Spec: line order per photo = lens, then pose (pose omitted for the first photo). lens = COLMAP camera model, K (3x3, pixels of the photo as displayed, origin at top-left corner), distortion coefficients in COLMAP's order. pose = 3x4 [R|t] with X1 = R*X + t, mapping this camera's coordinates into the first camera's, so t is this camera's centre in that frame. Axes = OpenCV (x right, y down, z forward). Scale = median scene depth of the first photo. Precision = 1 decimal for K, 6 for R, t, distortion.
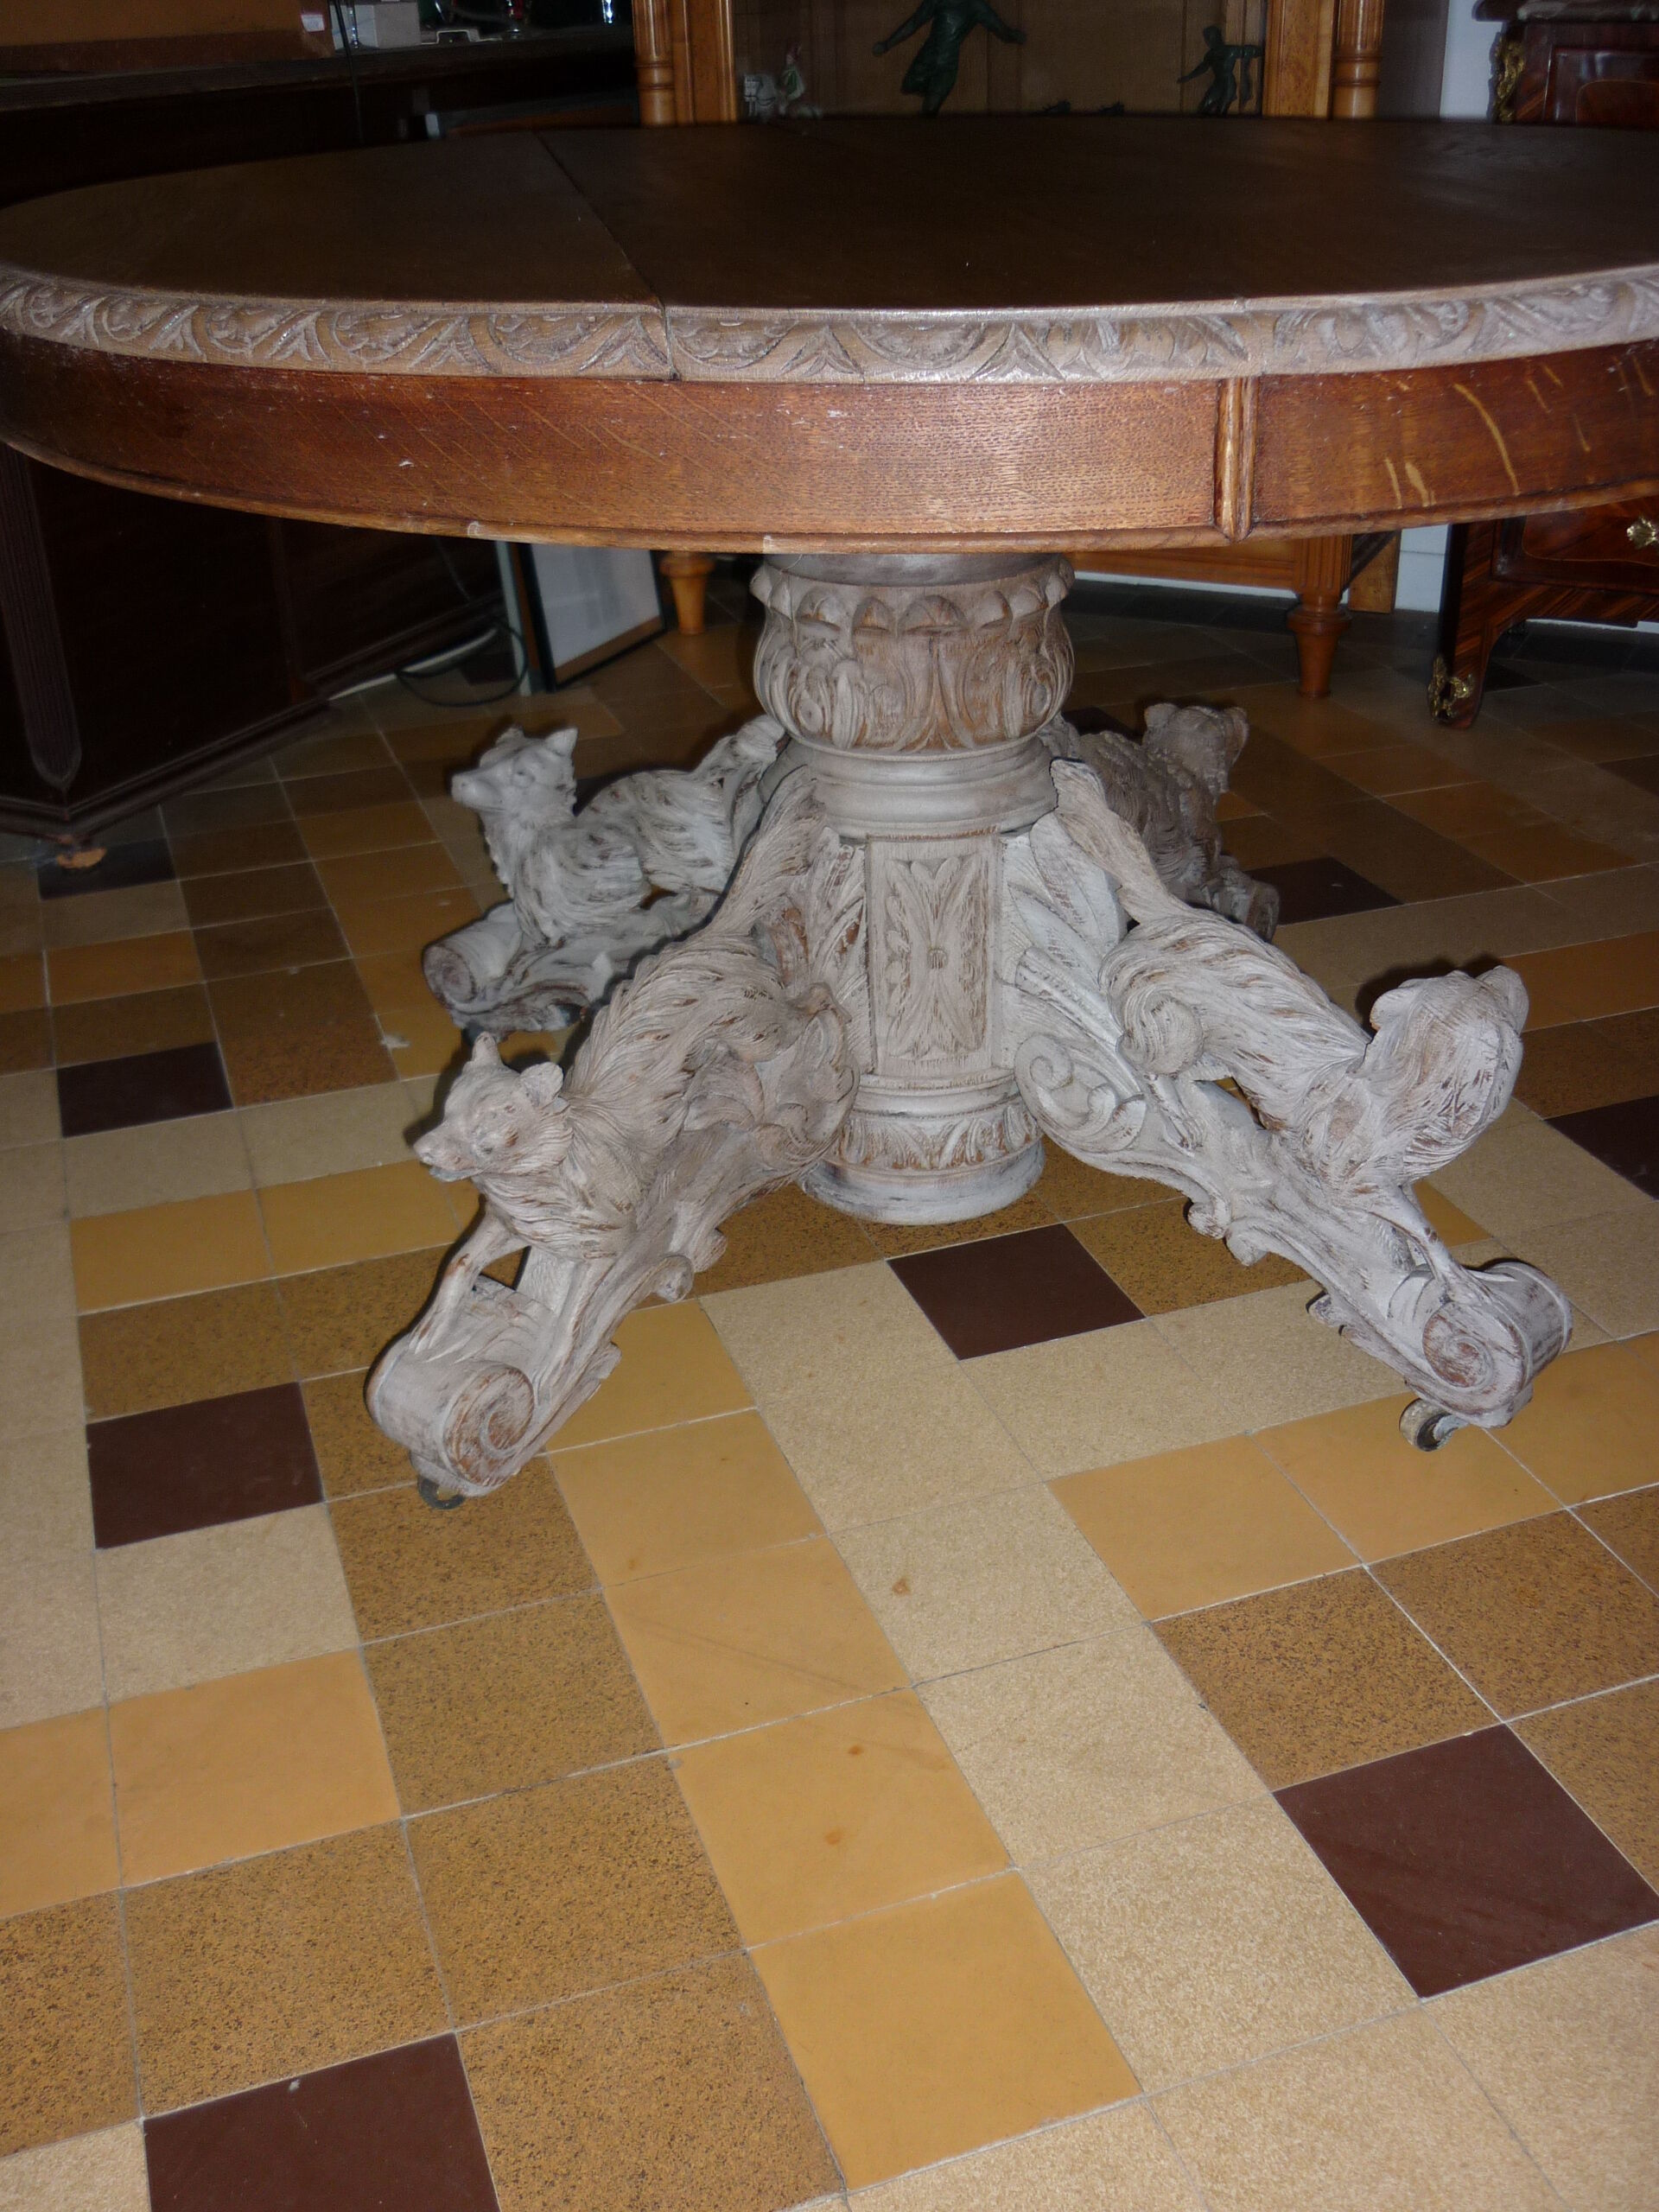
lens RADIAL K [[2190.4, 0, 833.8], [0, 2190.4, 1130.4], [0, 0, 1]] dist [-0.089763, 0.150928]
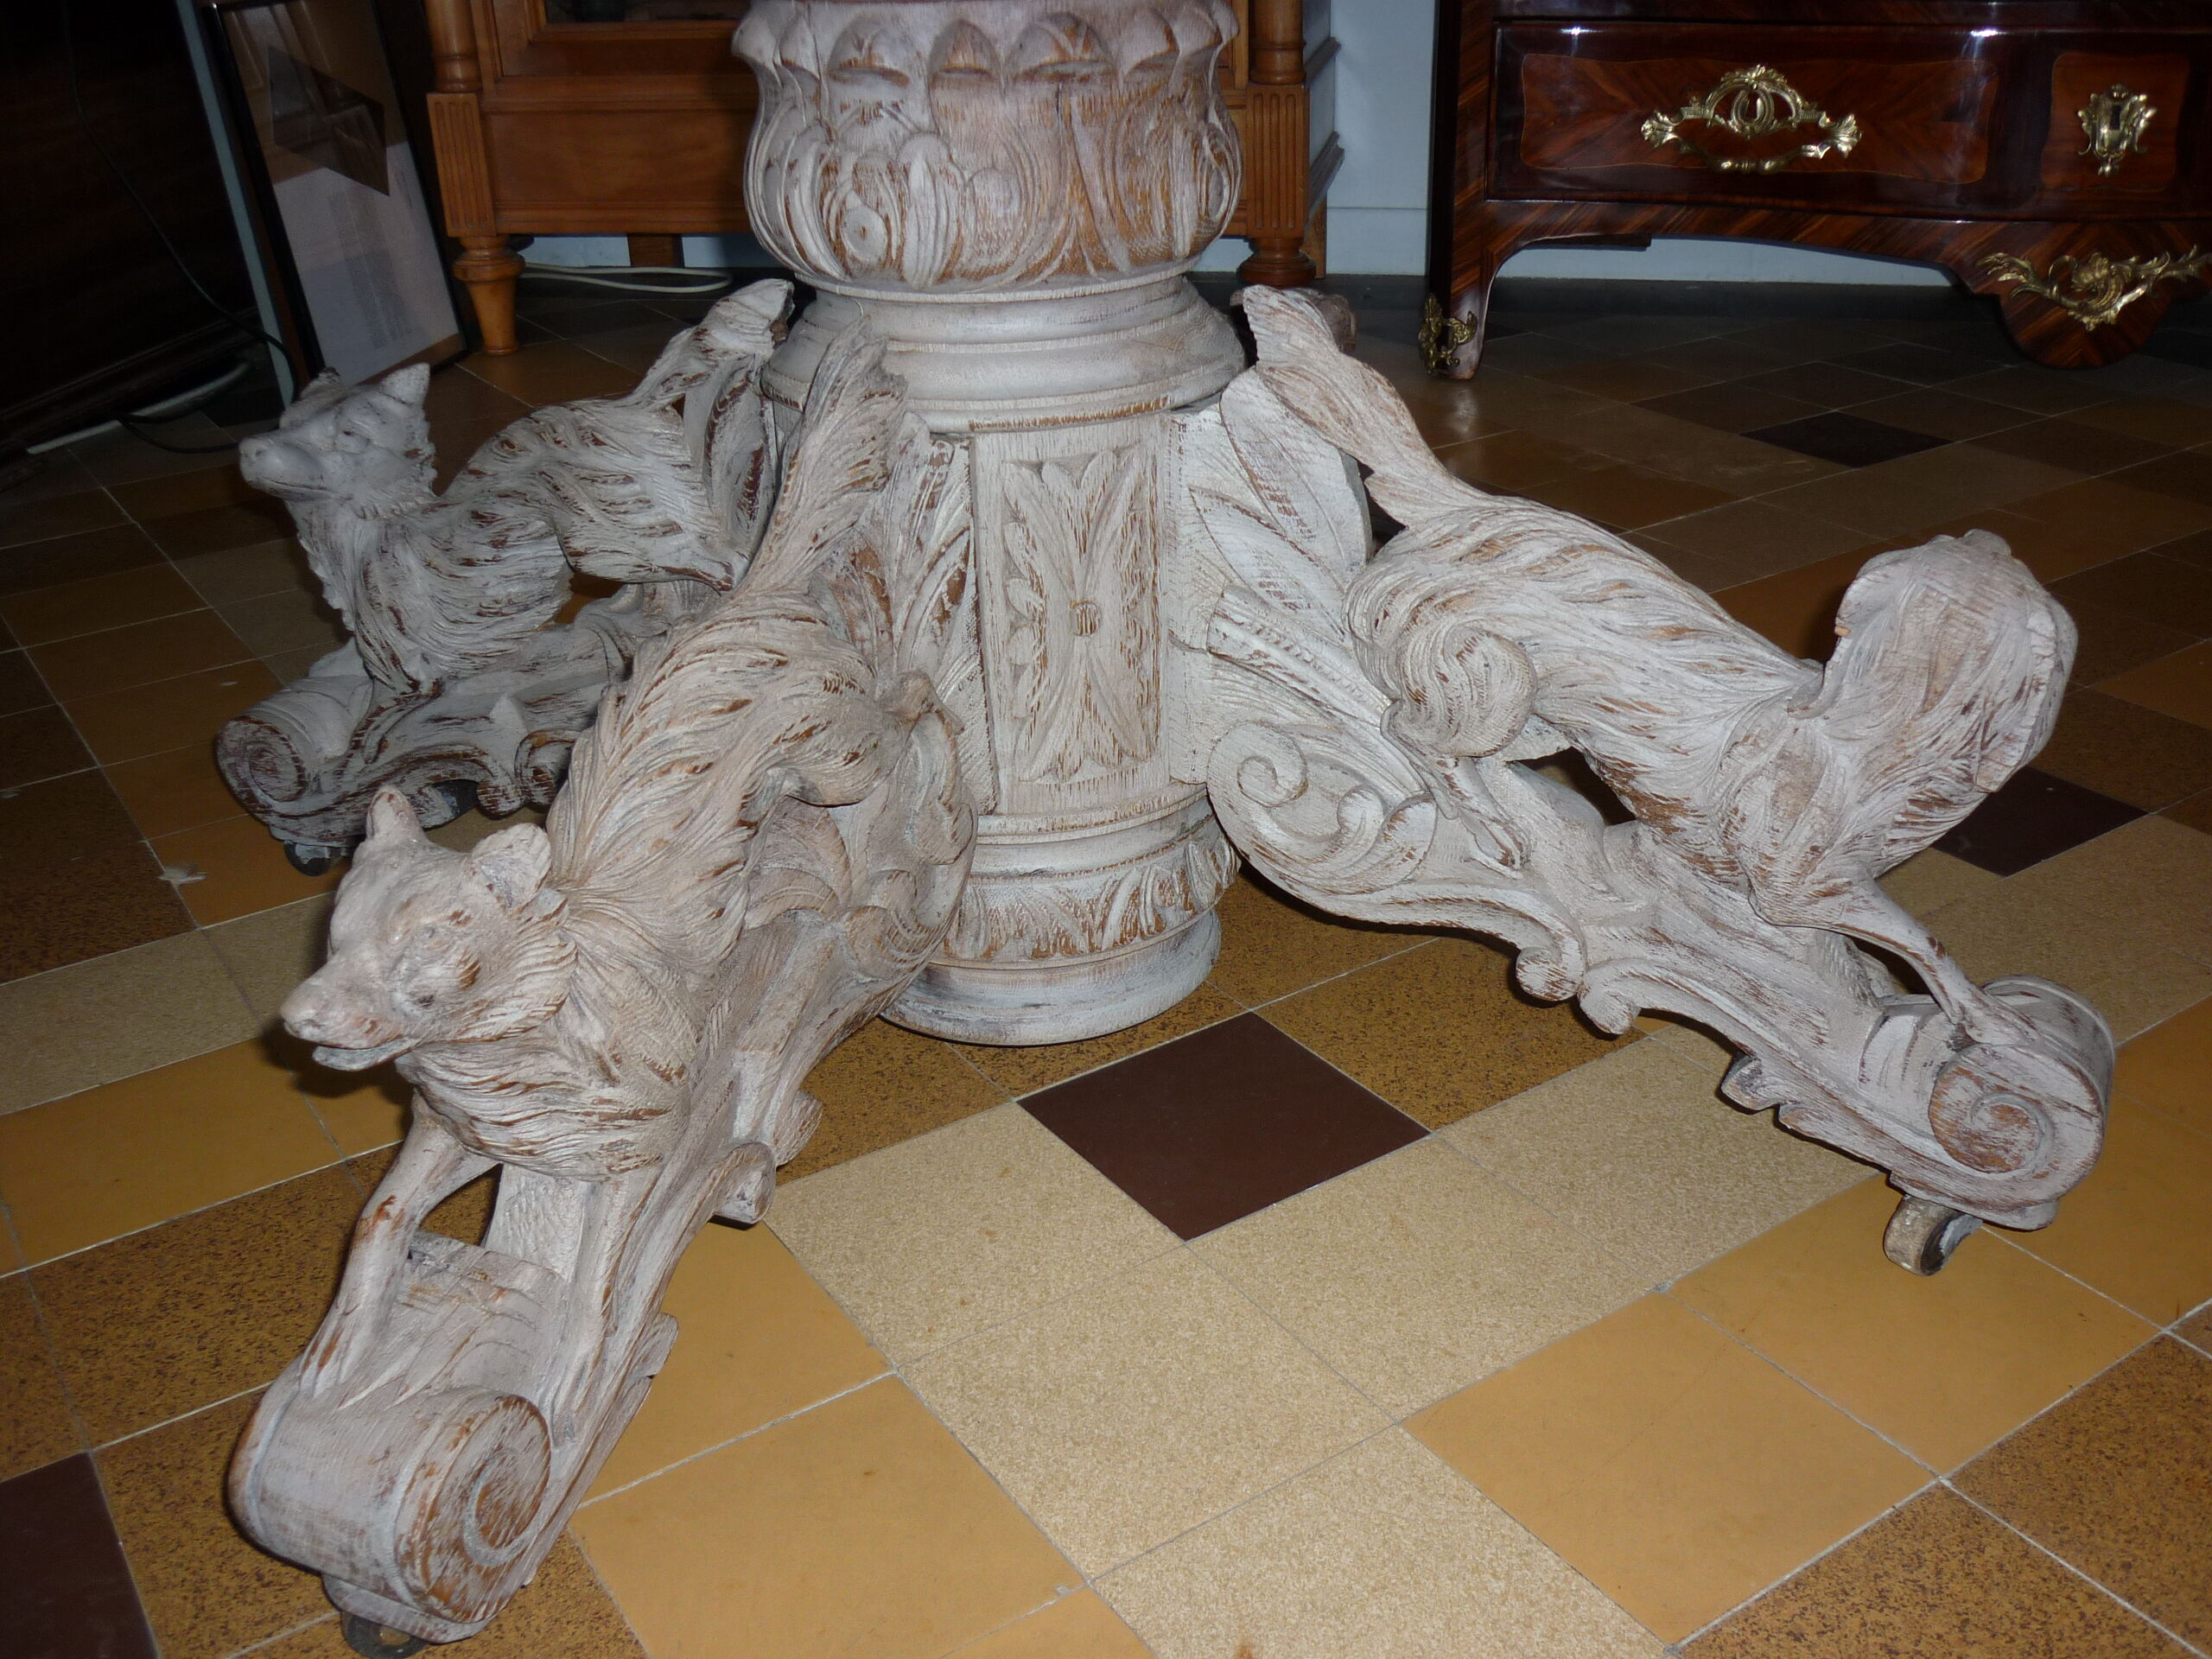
lens RADIAL K [[2252.5, 0, 1160.6], [0, 2252.5, 831.7], [0, 0, 1]] dist [-0.108541, 0.208242]
pose [[0.967179, -0.111205, 0.228467, -0.091708], [0.121487, 0.992096, -0.031397, 0.006225], [-0.223170, 0.058123, 0.973045, 0.378237]]
